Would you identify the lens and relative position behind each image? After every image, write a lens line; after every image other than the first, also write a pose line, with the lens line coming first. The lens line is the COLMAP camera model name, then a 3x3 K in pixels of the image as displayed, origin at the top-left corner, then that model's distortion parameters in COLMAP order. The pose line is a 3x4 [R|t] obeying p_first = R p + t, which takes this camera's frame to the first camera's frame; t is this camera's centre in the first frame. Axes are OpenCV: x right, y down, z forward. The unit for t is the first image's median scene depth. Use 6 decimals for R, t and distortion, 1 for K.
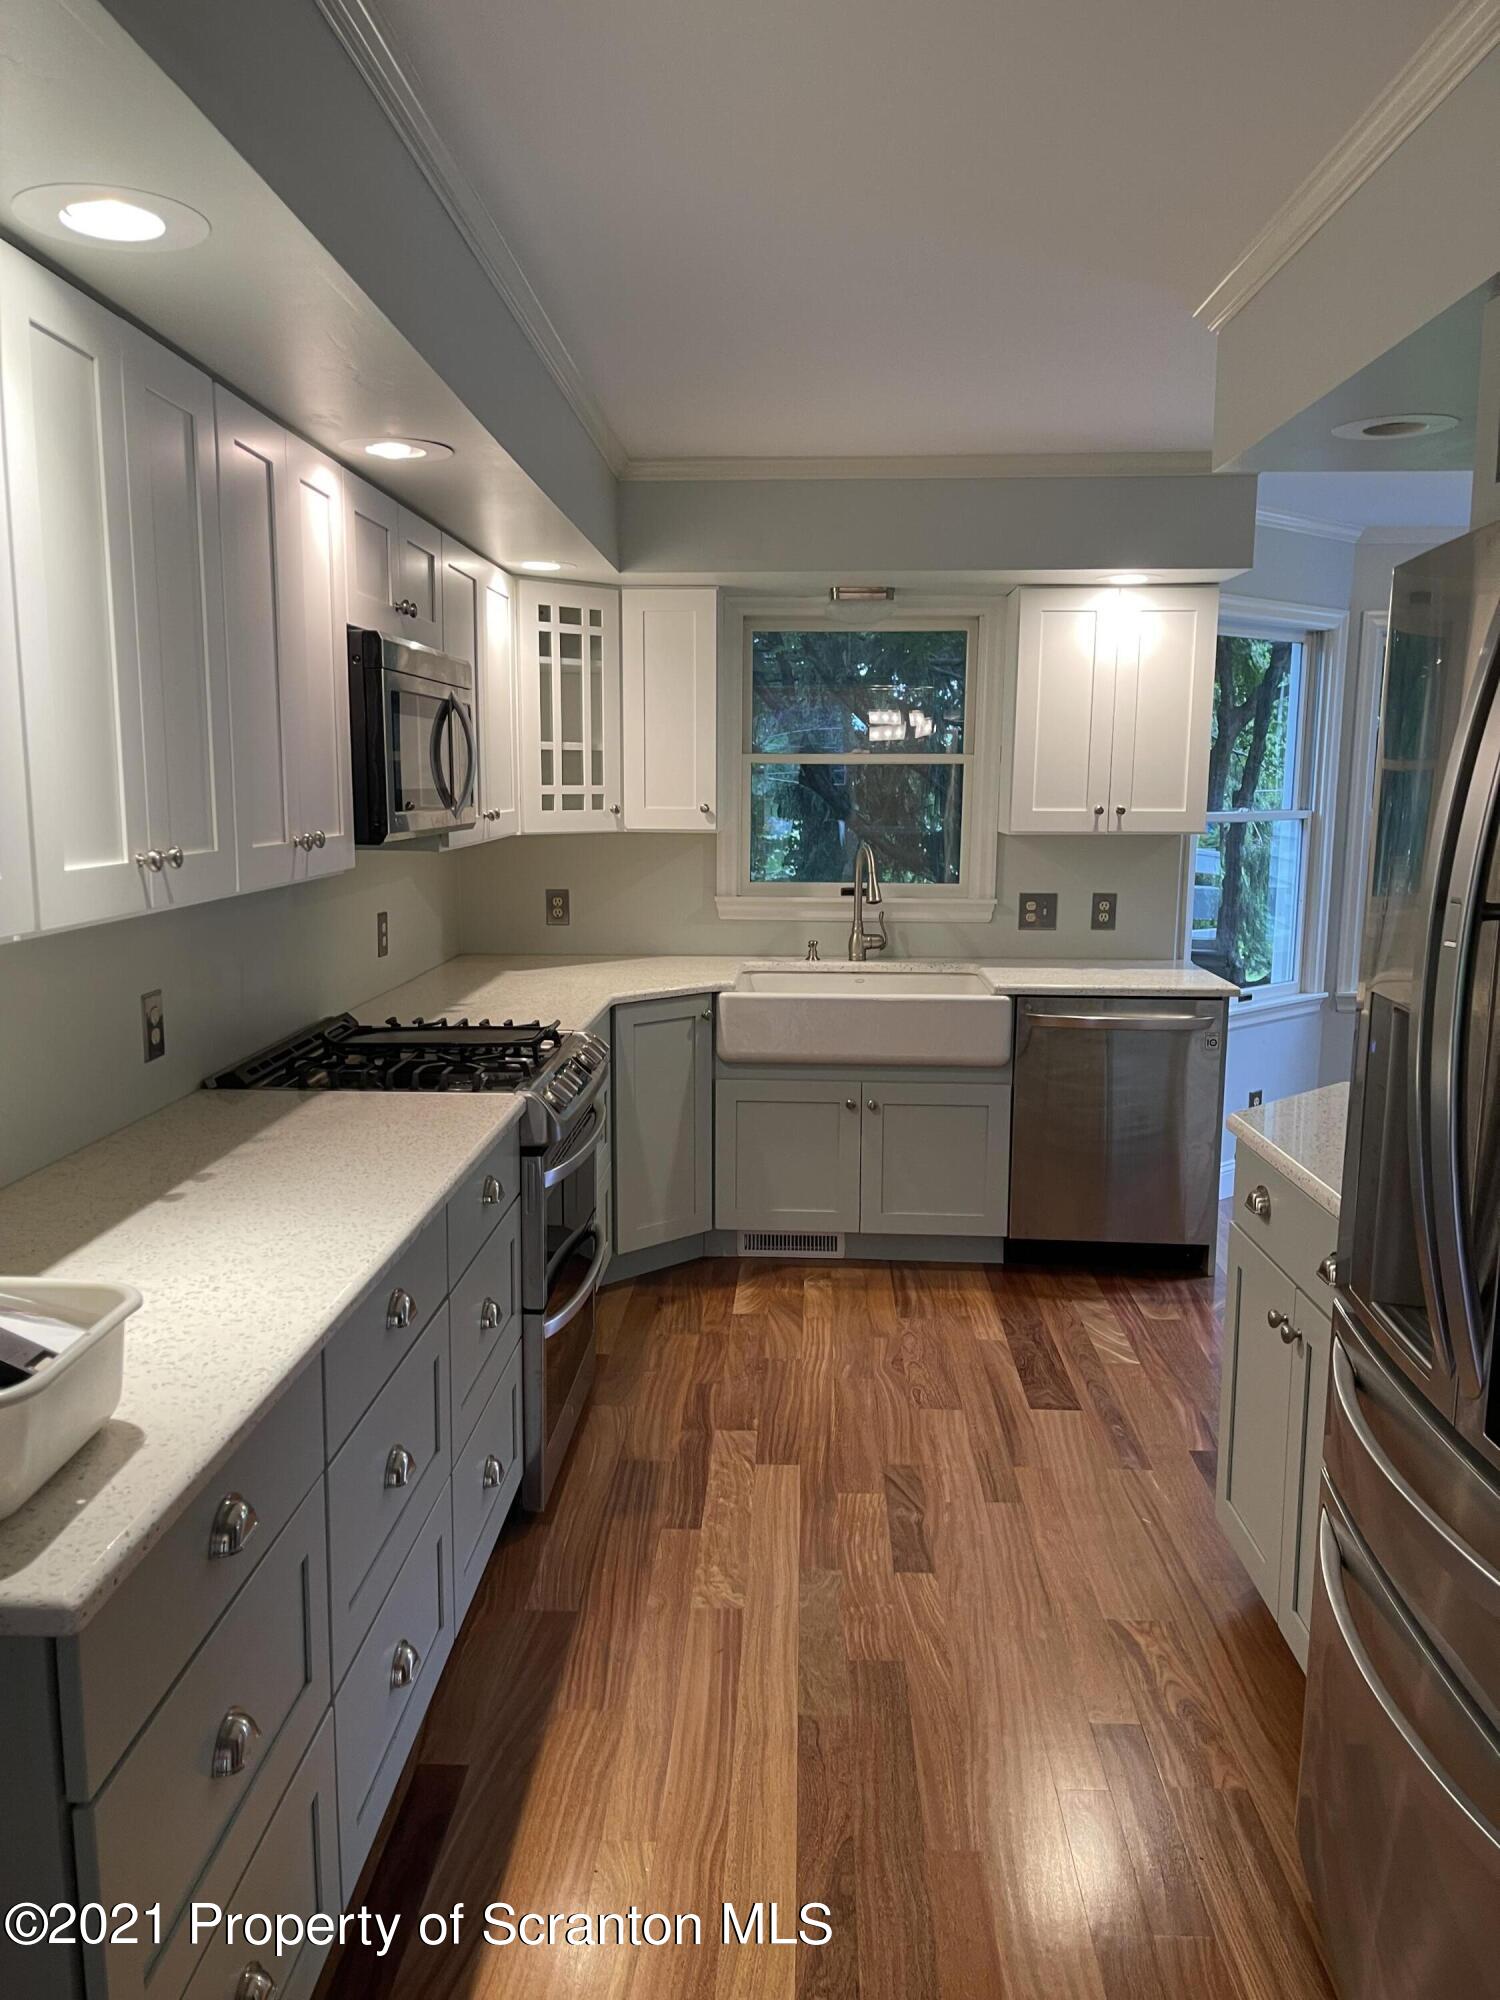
lens RADIAL K [[1511.2, 0, 745.1], [0, 1511.2, 1006.7], [0, 0, 1]] dist [0.009039, 0.001338]
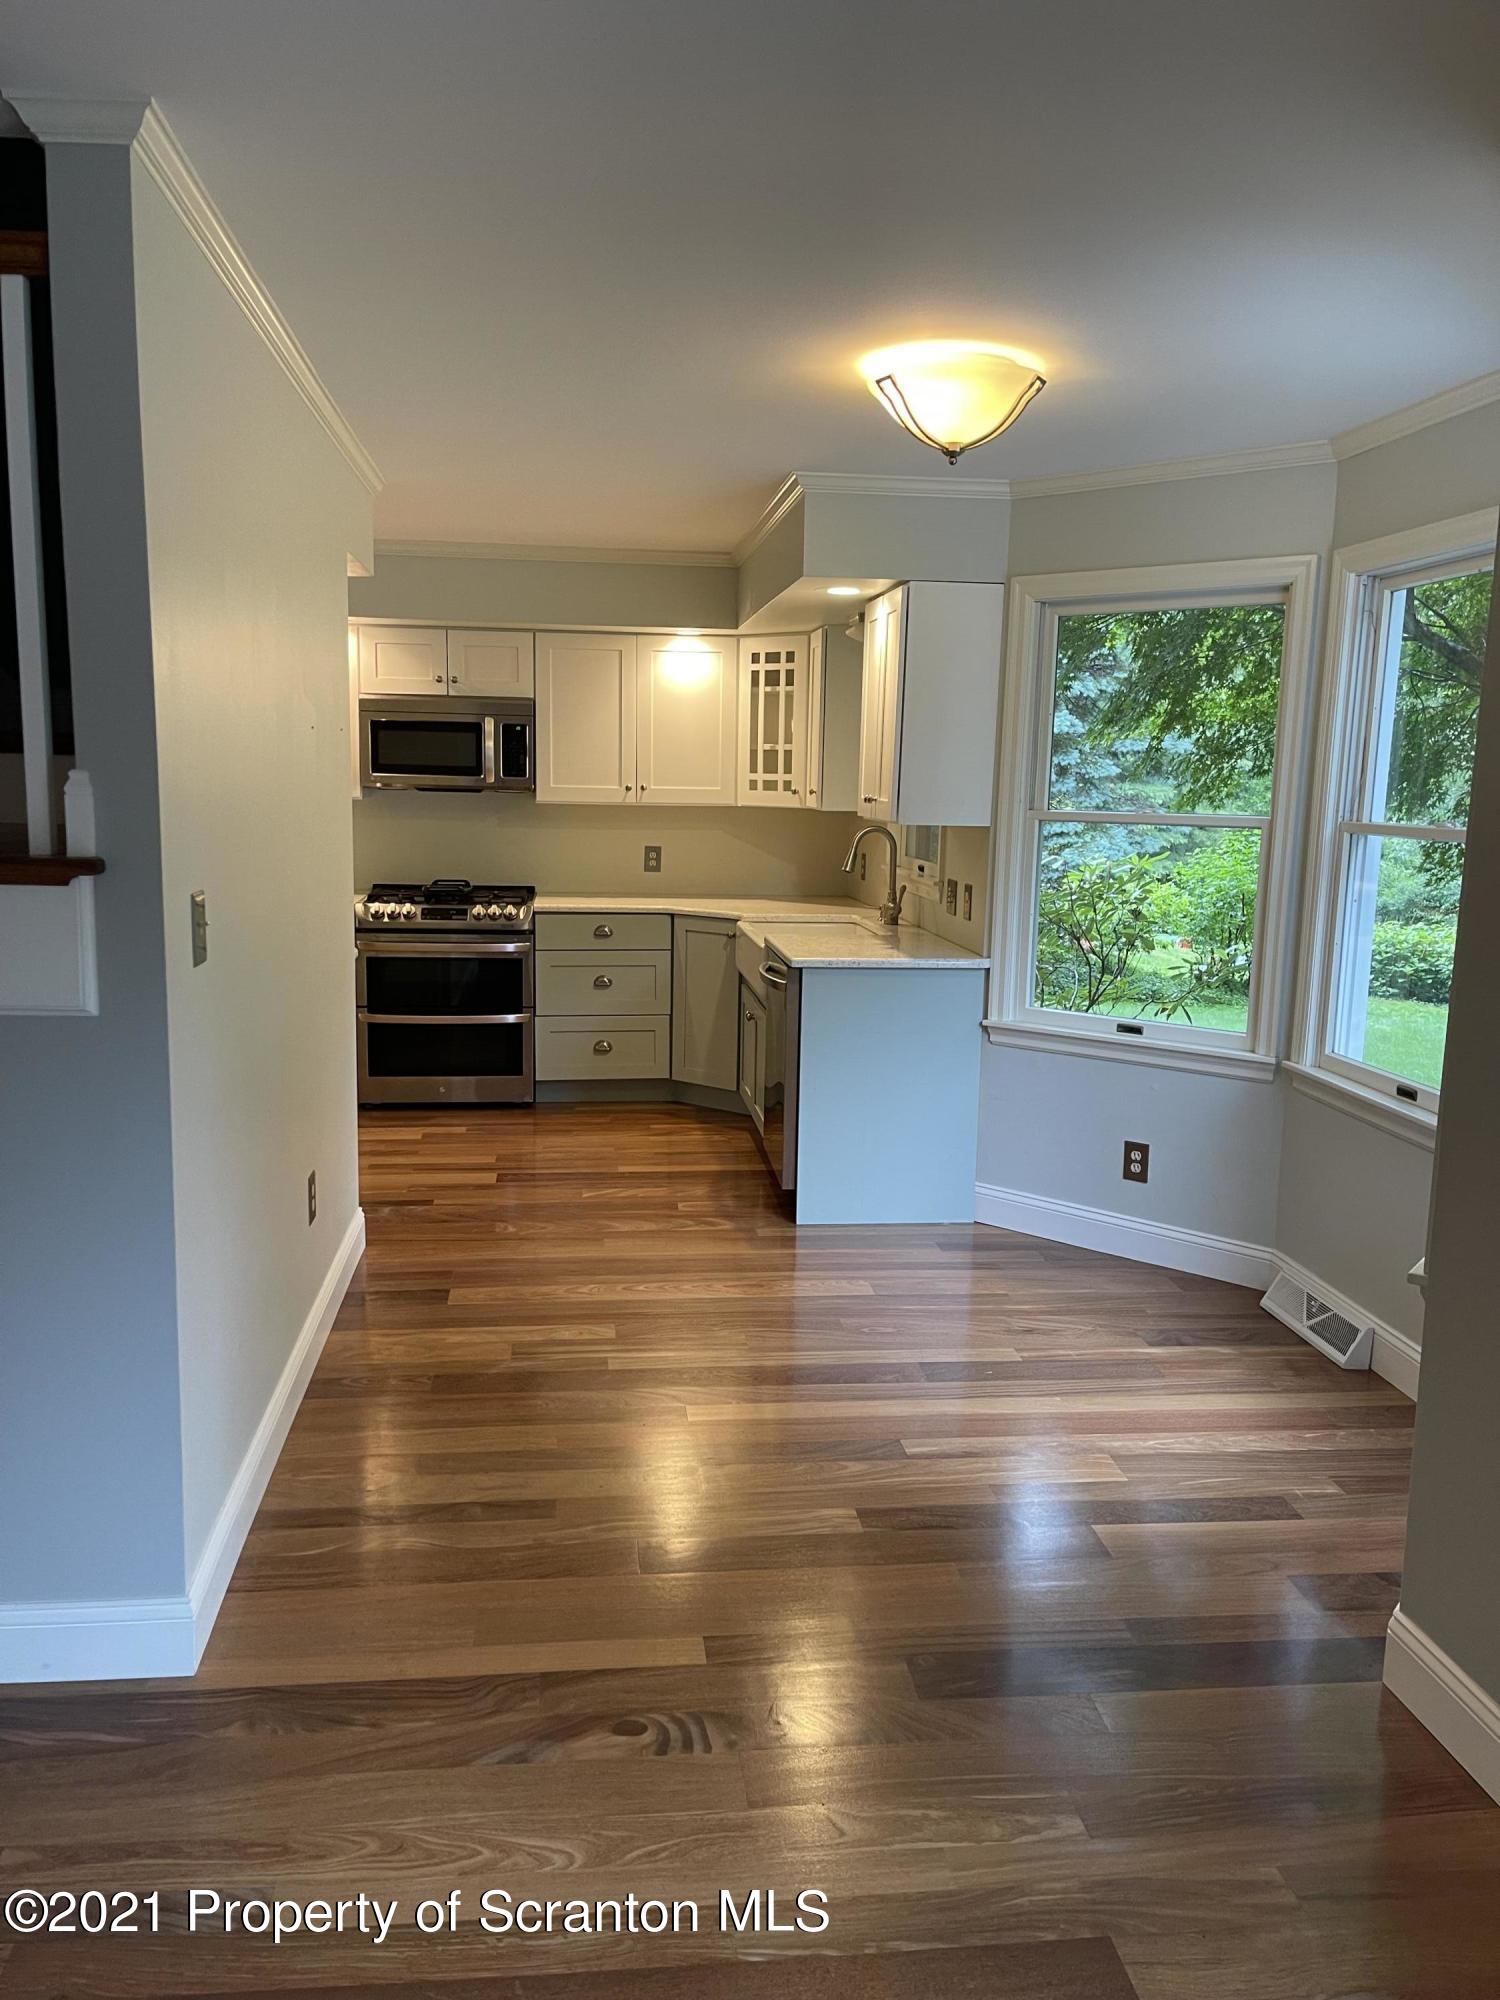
lens RADIAL K [[1511.2, 0, 744.0], [0, 1511.2, 999.6], [0, 0, 1]] dist [0.009039, 0.001338]
pose [[0.163007, 0.136157, -0.977185, 1.346160], [-0.179982, 0.977916, 0.106236, -0.085268], [0.970070, 0.158559, 0.183913, 0.753190]]
